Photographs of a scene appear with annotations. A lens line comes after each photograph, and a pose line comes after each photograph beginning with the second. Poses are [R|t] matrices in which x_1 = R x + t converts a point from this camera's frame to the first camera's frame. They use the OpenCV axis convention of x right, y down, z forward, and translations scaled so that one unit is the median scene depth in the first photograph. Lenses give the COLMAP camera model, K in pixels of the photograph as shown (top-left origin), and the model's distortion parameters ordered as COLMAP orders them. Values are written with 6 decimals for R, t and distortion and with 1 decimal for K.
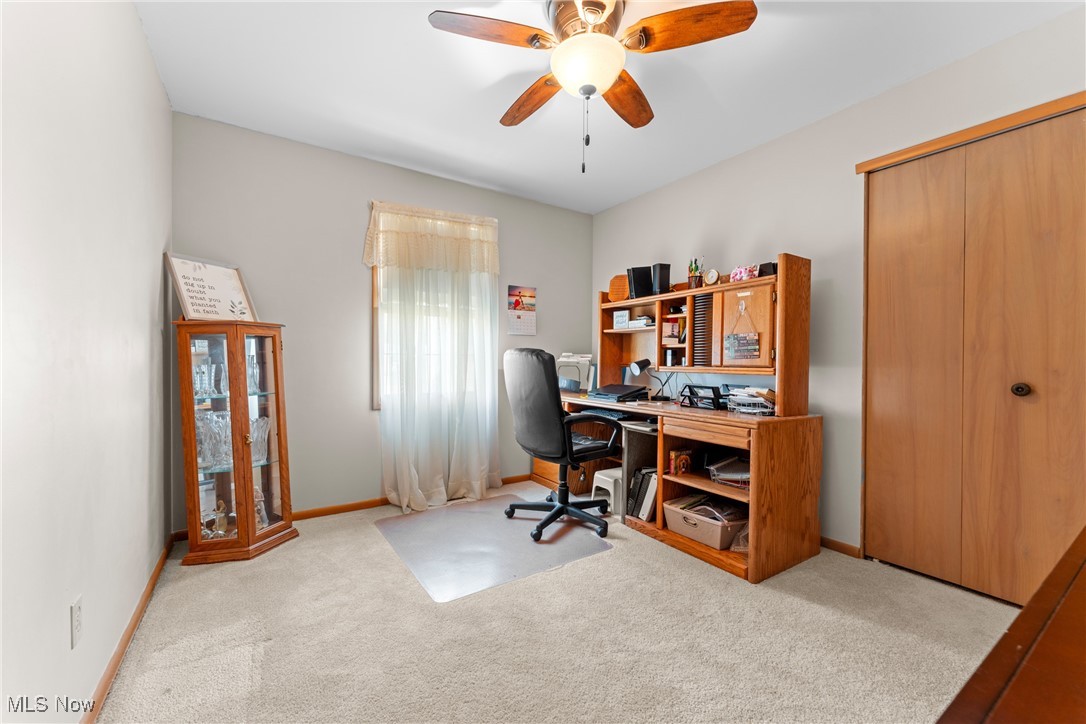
lens RADIAL K [[442.3, 0, 545.2], [0, 442.3, 364.6], [0, 0, 1]] dist [0.002067, 0.001664]
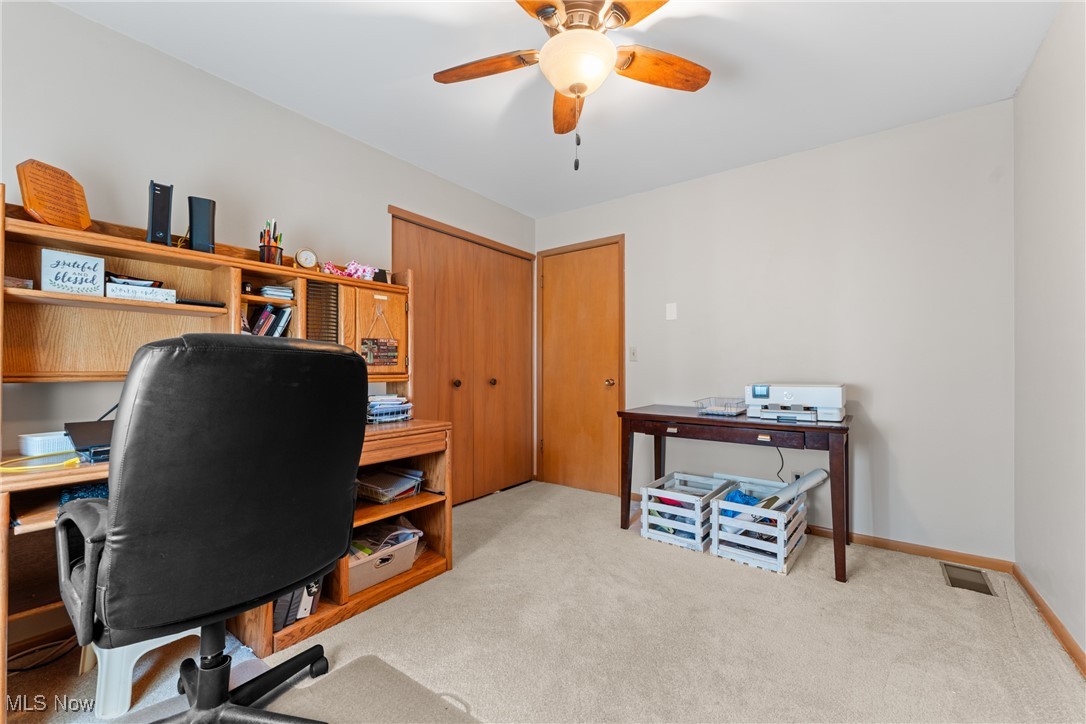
lens RADIAL K [[442.3, 0, 543.1], [0, 442.3, 362.8], [0, 0, 1]] dist [0.002067, 0.001664]
pose [[-0.348090, 0.003251, 0.937456, -0.559473], [0.002899, 0.999993, -0.002391, -0.015874], [-0.937457, 0.001885, -0.348097, 1.006697]]
